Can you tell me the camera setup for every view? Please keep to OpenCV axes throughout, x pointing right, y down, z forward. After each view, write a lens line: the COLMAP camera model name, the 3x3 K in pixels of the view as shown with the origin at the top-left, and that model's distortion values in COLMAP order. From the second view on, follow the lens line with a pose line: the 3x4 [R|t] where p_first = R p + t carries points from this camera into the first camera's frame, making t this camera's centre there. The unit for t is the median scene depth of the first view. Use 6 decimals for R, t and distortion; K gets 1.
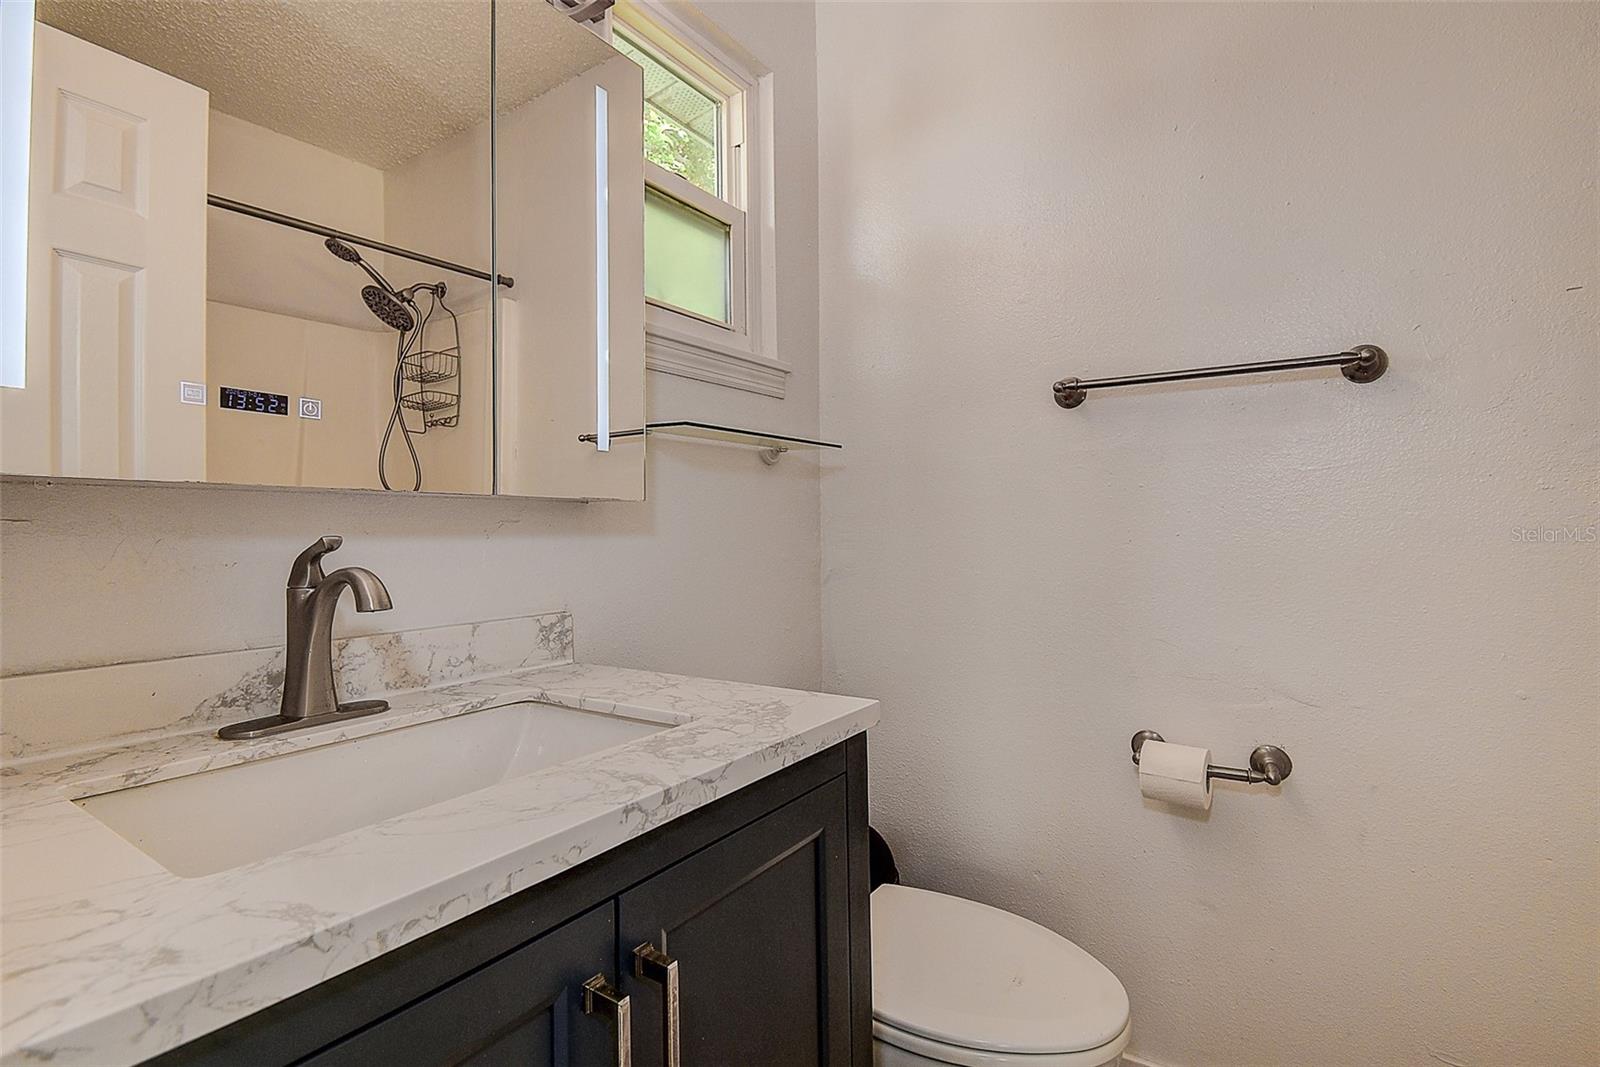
lens RADIAL K [[728.4, 0, 807.8], [0, 728.4, 529.8], [0, 0, 1]] dist [0.029622, -0.024440]
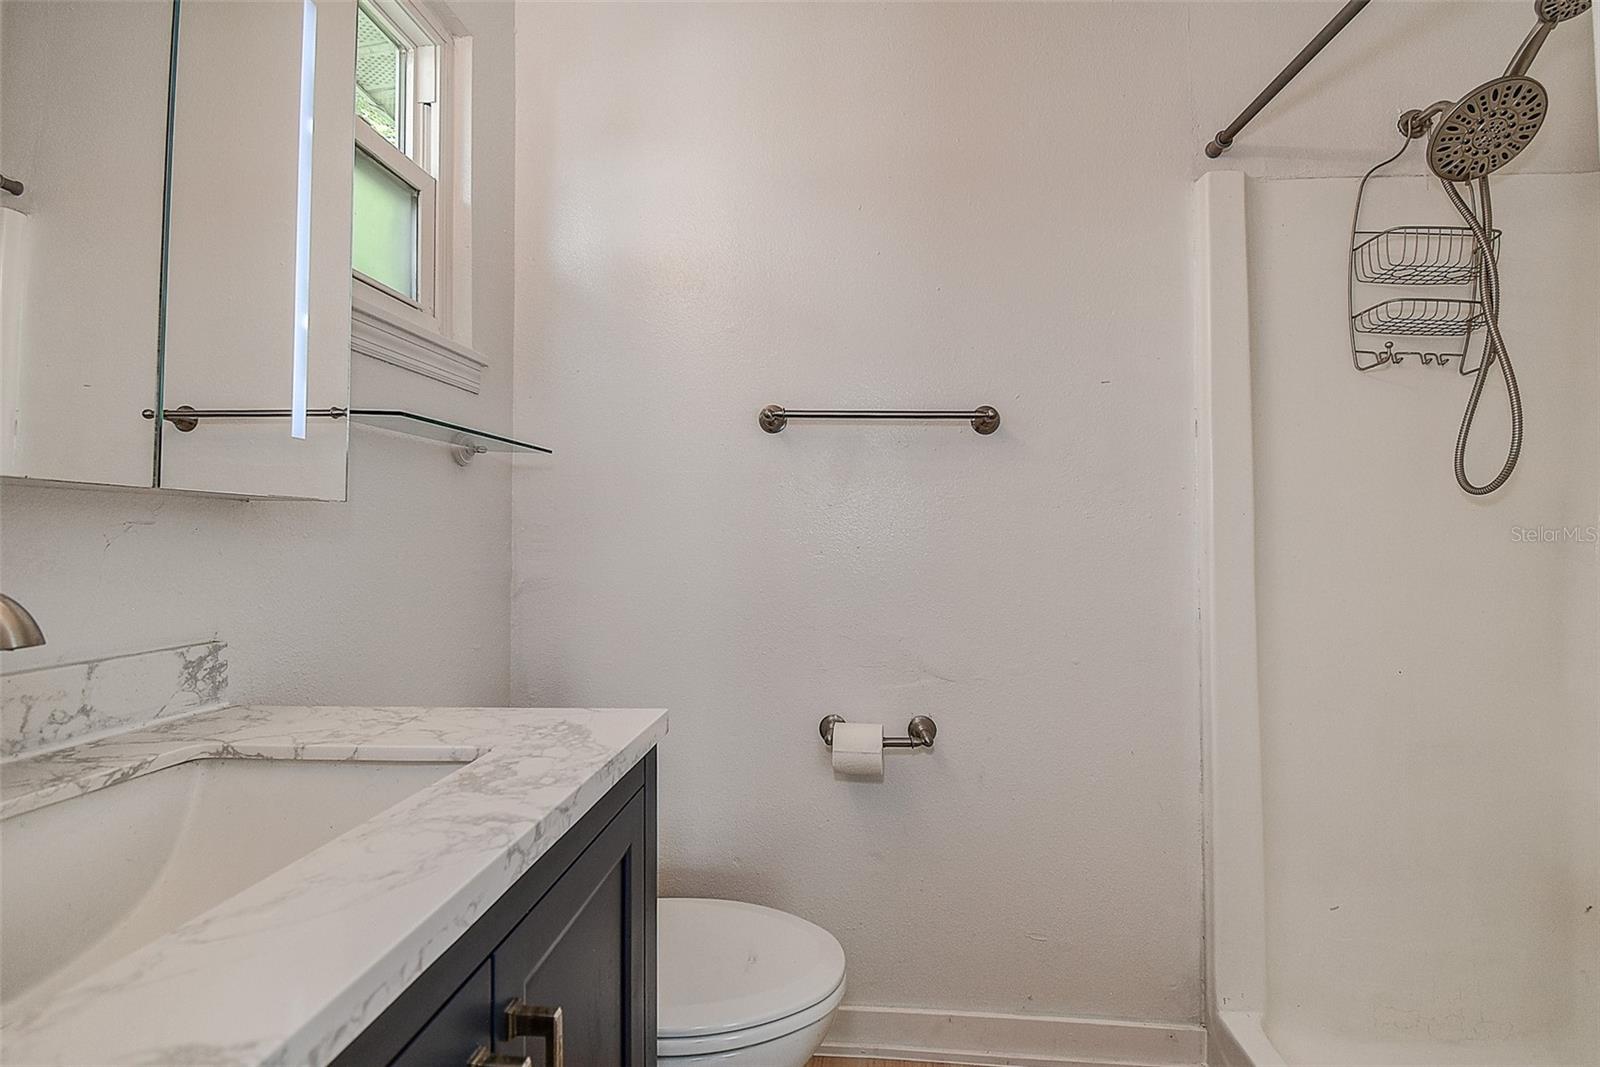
lens RADIAL K [[723.0, 0, 805.3], [0, 723.0, 530.1], [0, 0, 1]] dist [0.024716, -0.024345]
pose [[0.868760, 0.019330, 0.494856, -0.182418], [-0.012192, 0.999770, -0.017650, 0.000915], [-0.495084, 0.009300, 0.868796, 0.024459]]
